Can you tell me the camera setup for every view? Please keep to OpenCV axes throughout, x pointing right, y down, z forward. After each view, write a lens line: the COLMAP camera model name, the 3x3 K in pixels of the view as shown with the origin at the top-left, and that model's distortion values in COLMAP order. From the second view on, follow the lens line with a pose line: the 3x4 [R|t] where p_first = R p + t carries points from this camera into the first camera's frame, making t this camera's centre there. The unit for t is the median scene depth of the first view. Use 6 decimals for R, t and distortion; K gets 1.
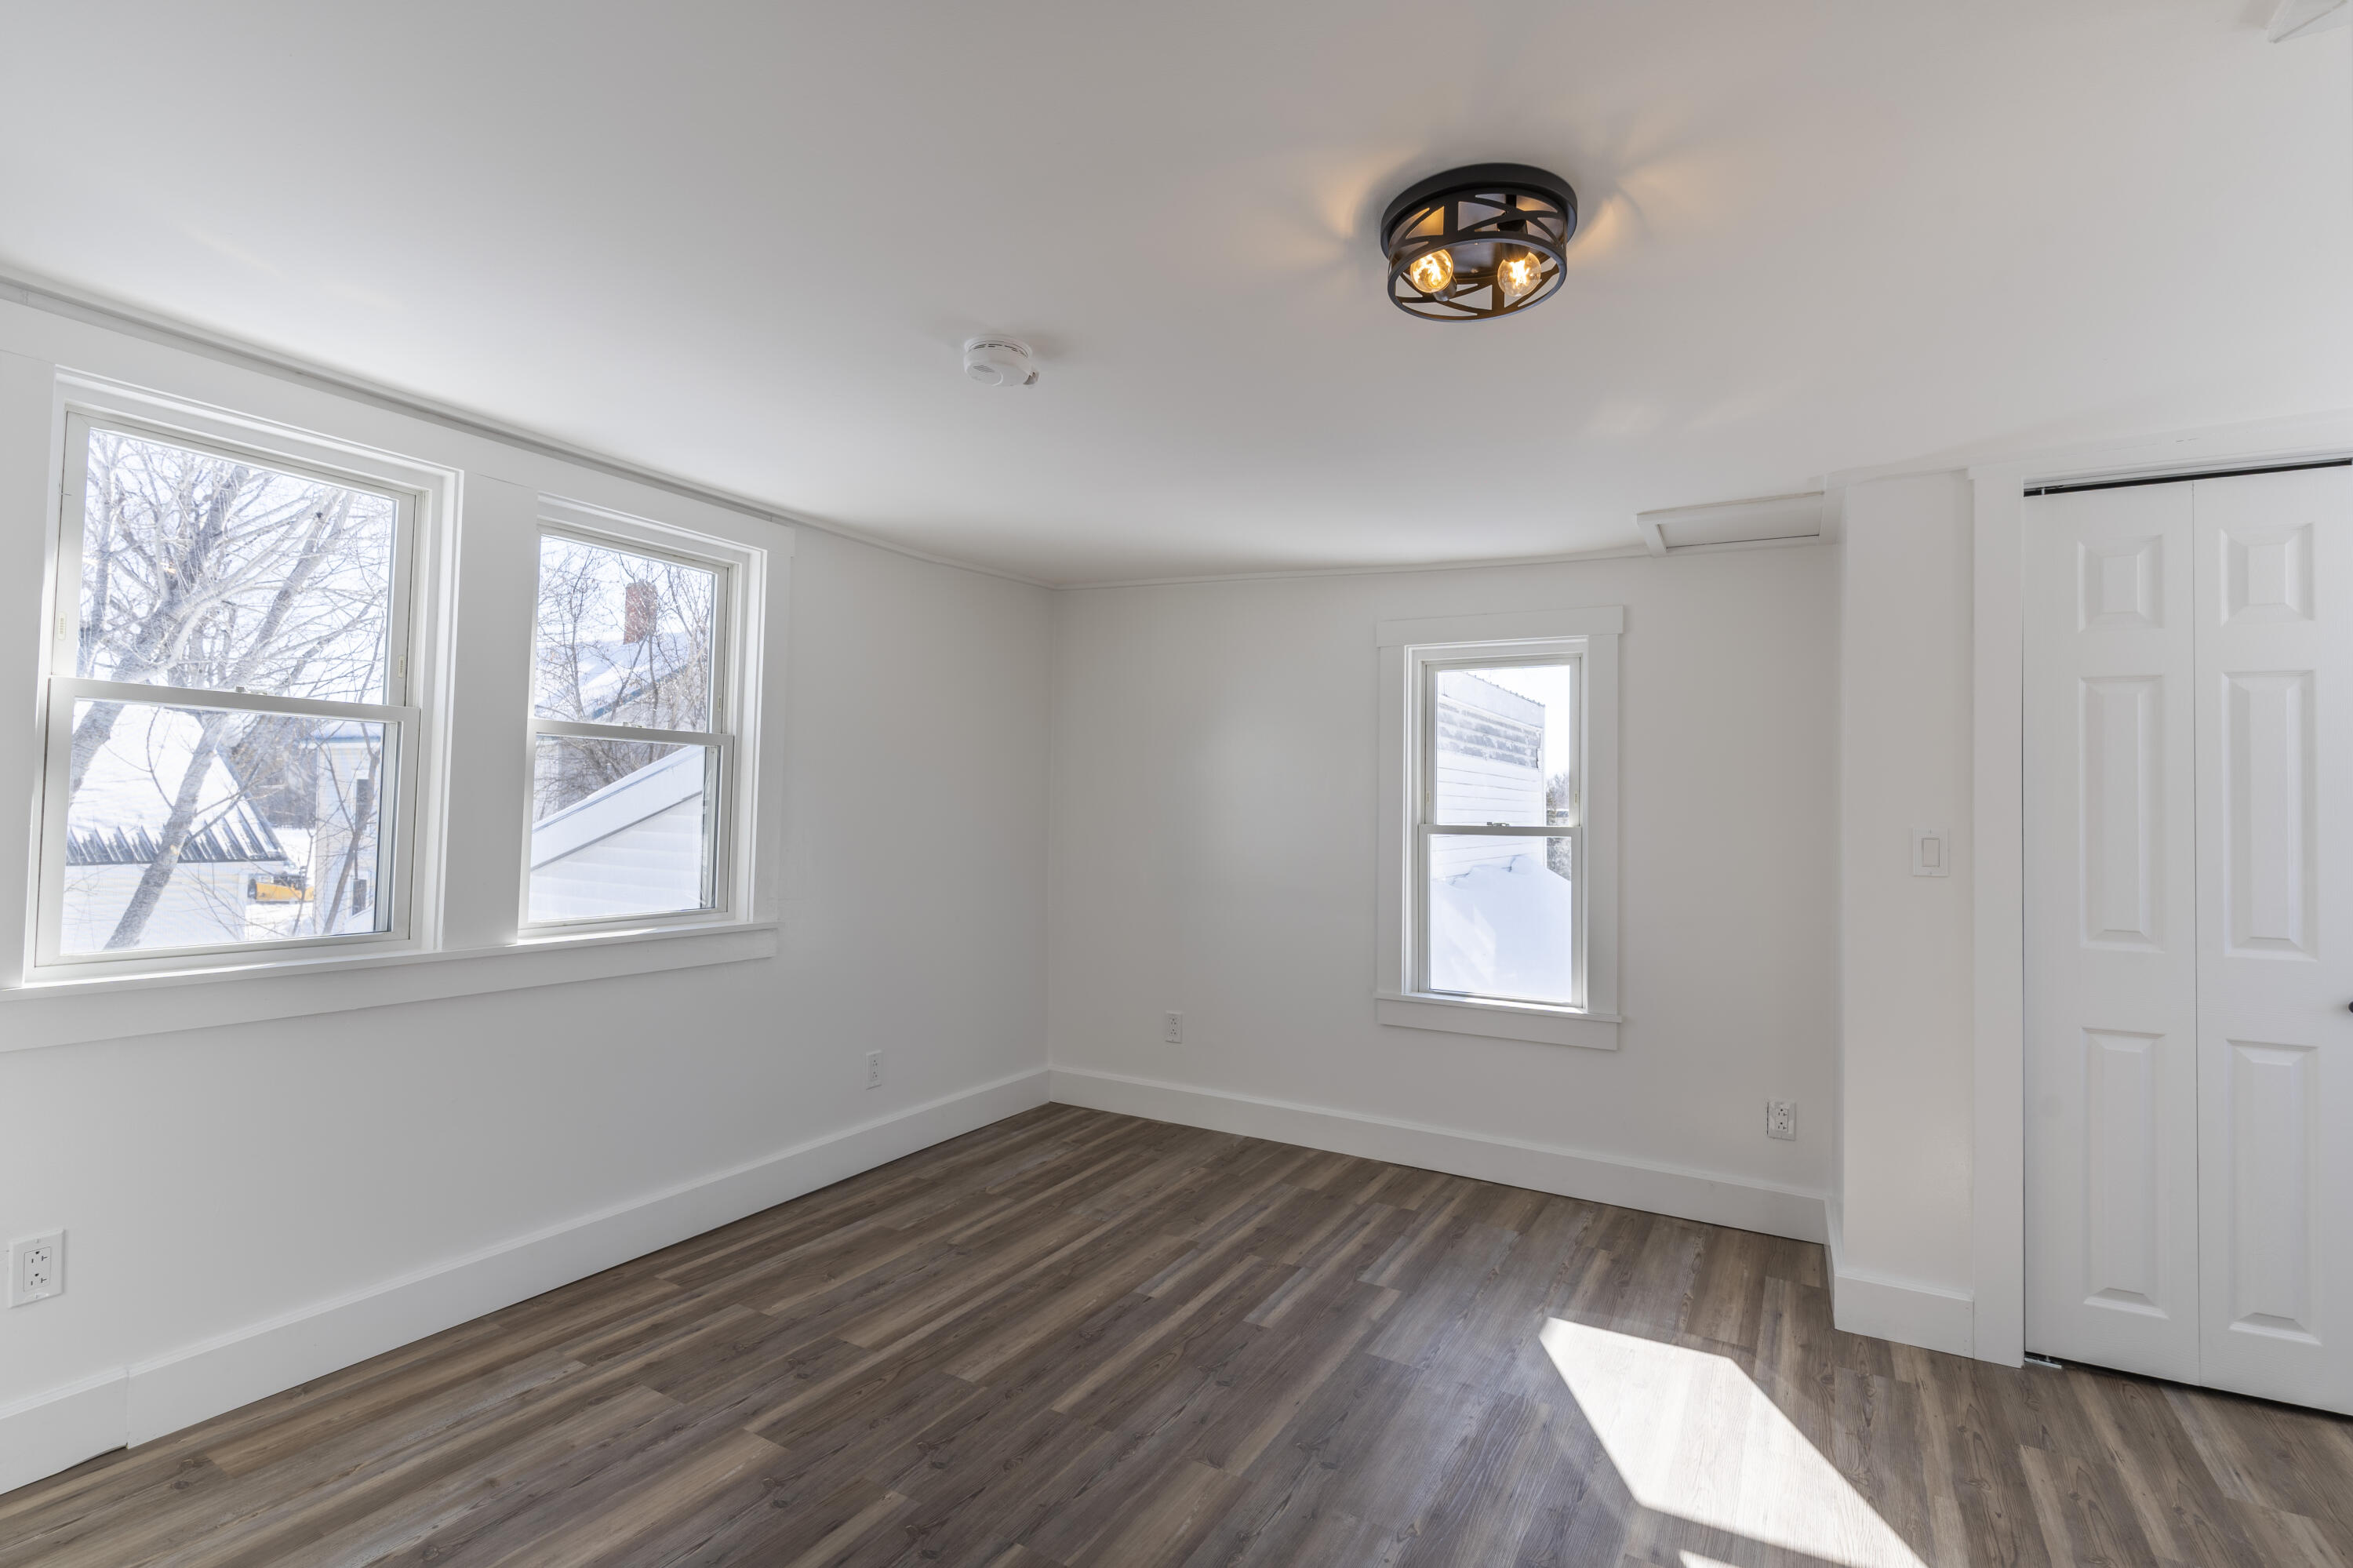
lens RADIAL K [[1154.1, 0, 1175.6], [0, 1154.1, 775.5], [0, 0, 1]] dist [-0.016253, -0.000570]
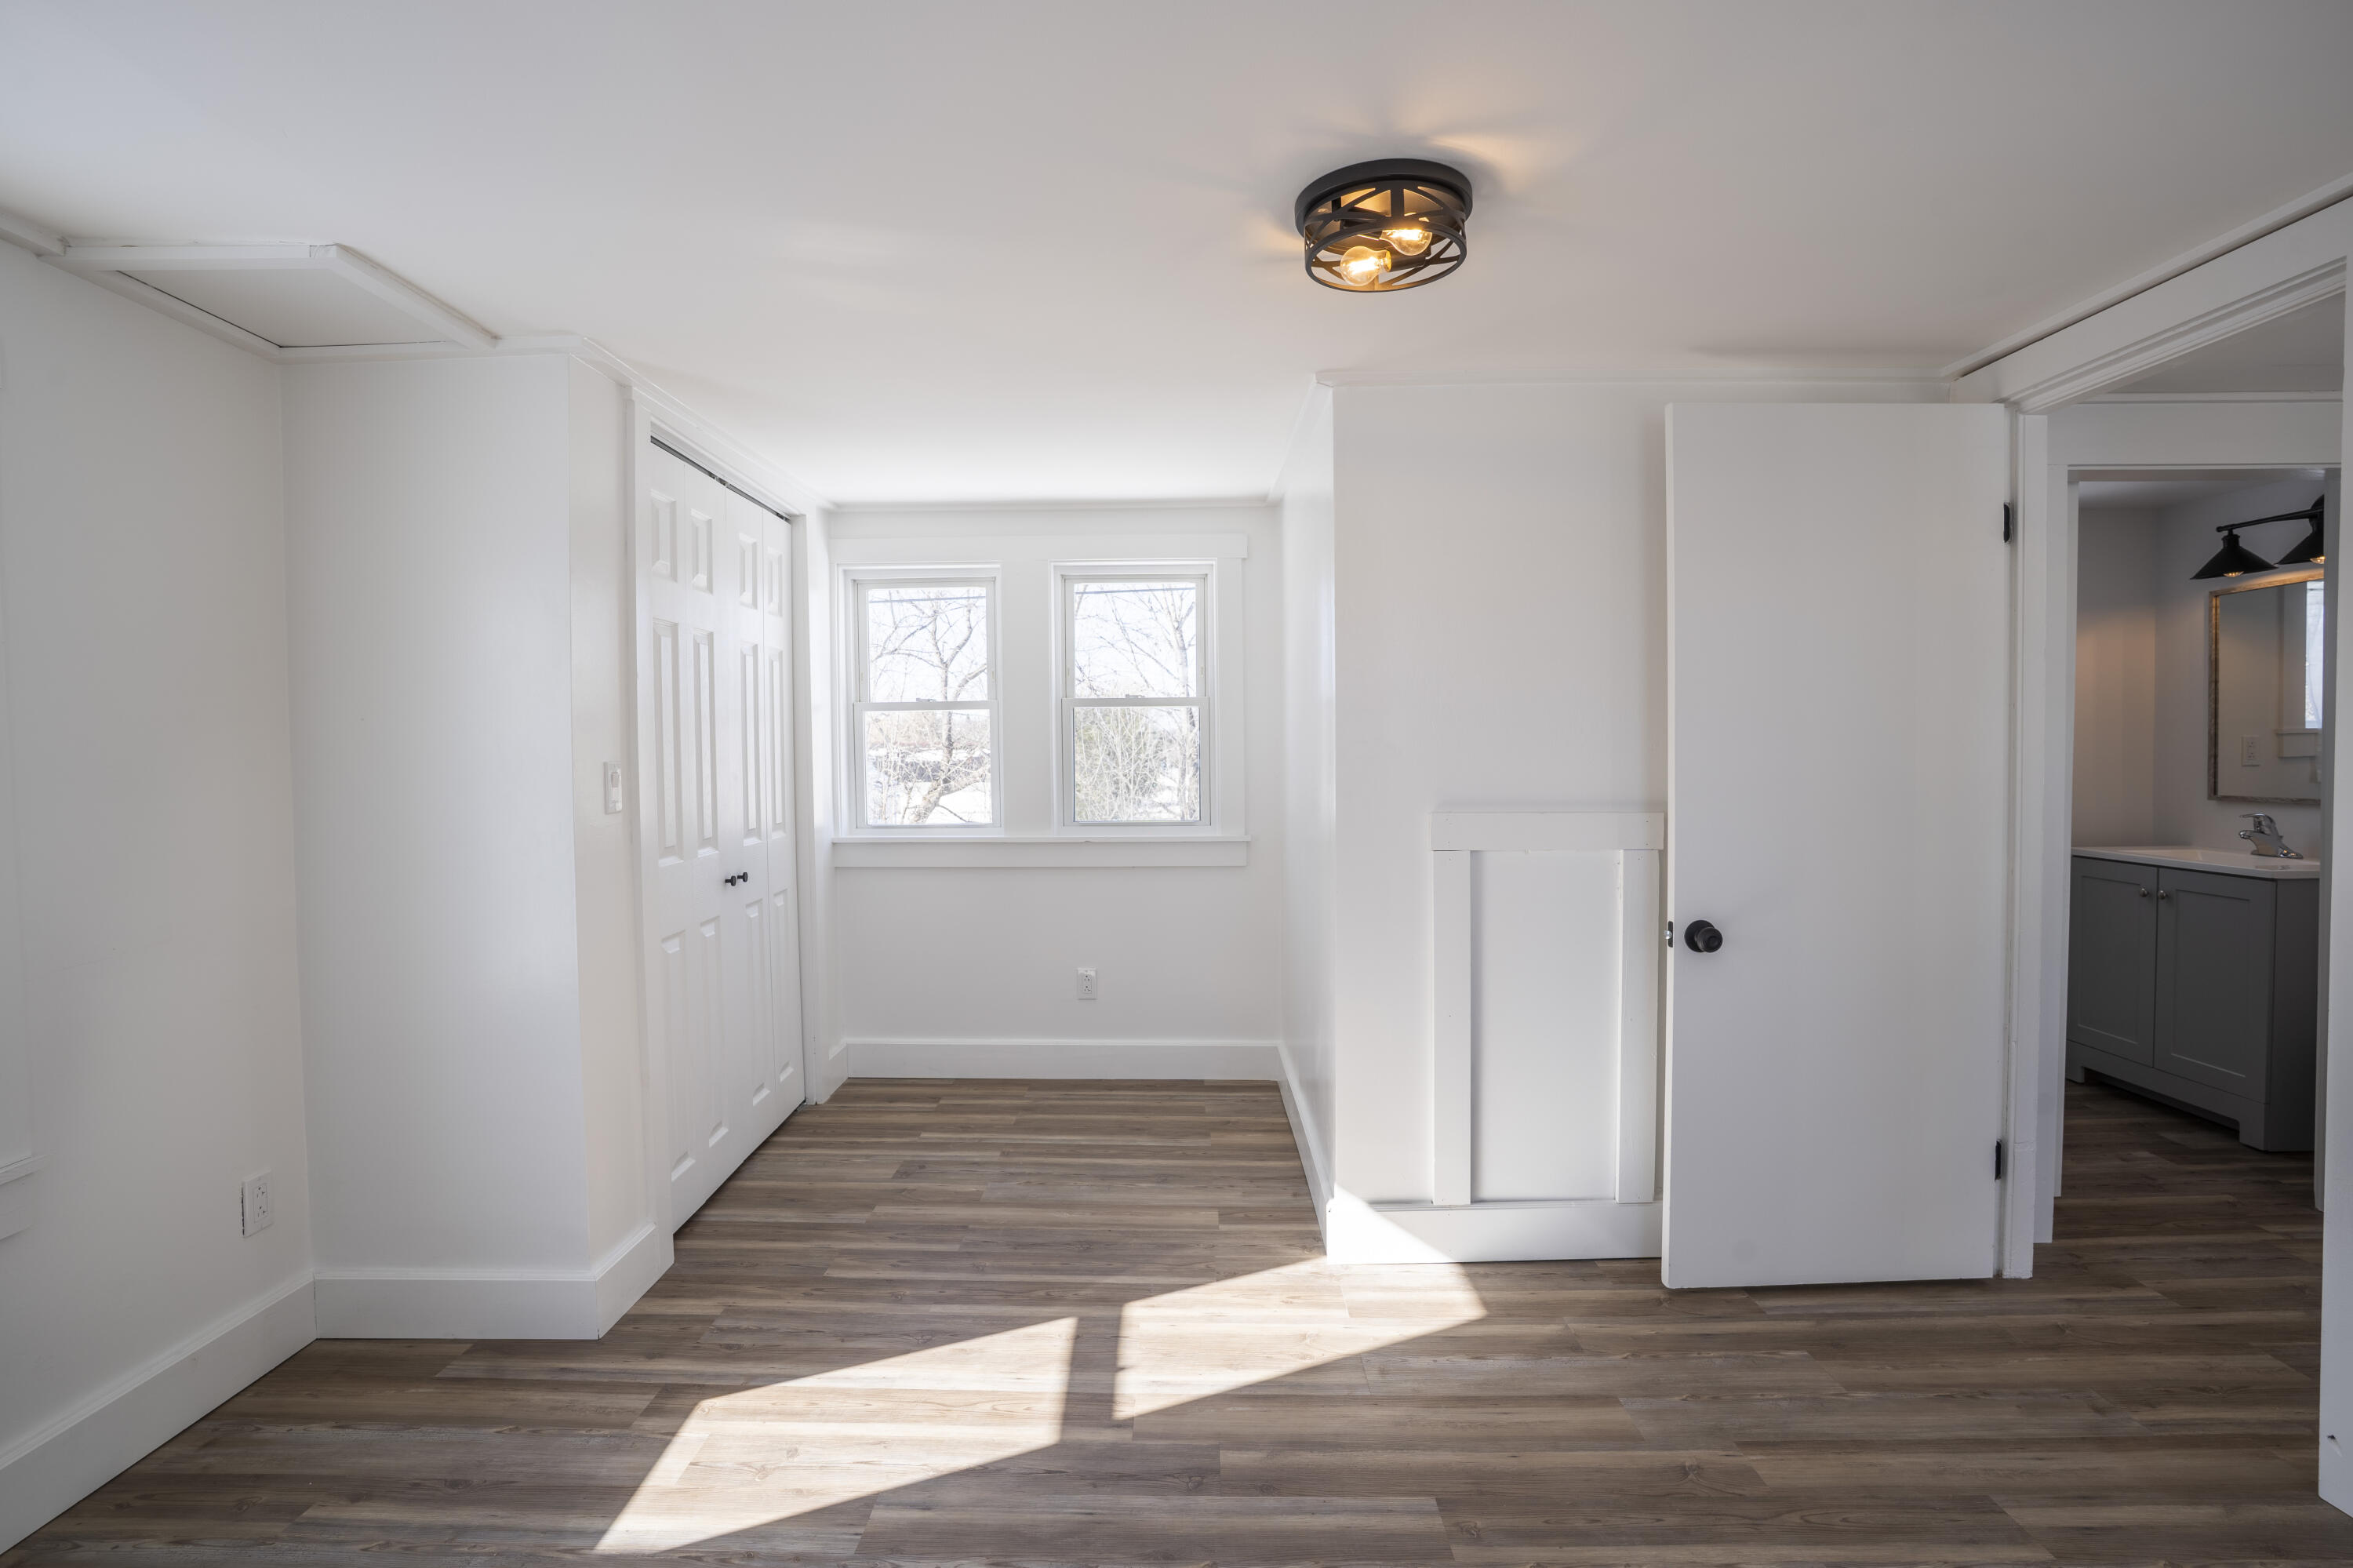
lens RADIAL K [[1154.1, 0, 1178.2], [0, 1154.1, 780.3], [0, 0, 1]] dist [-0.016253, -0.000570]
pose [[-0.493641, -0.053237, 0.868035, -0.362301], [-0.032965, 0.998553, 0.042495, 0.008280], [-0.869041, -0.007637, -0.494681, 1.023928]]
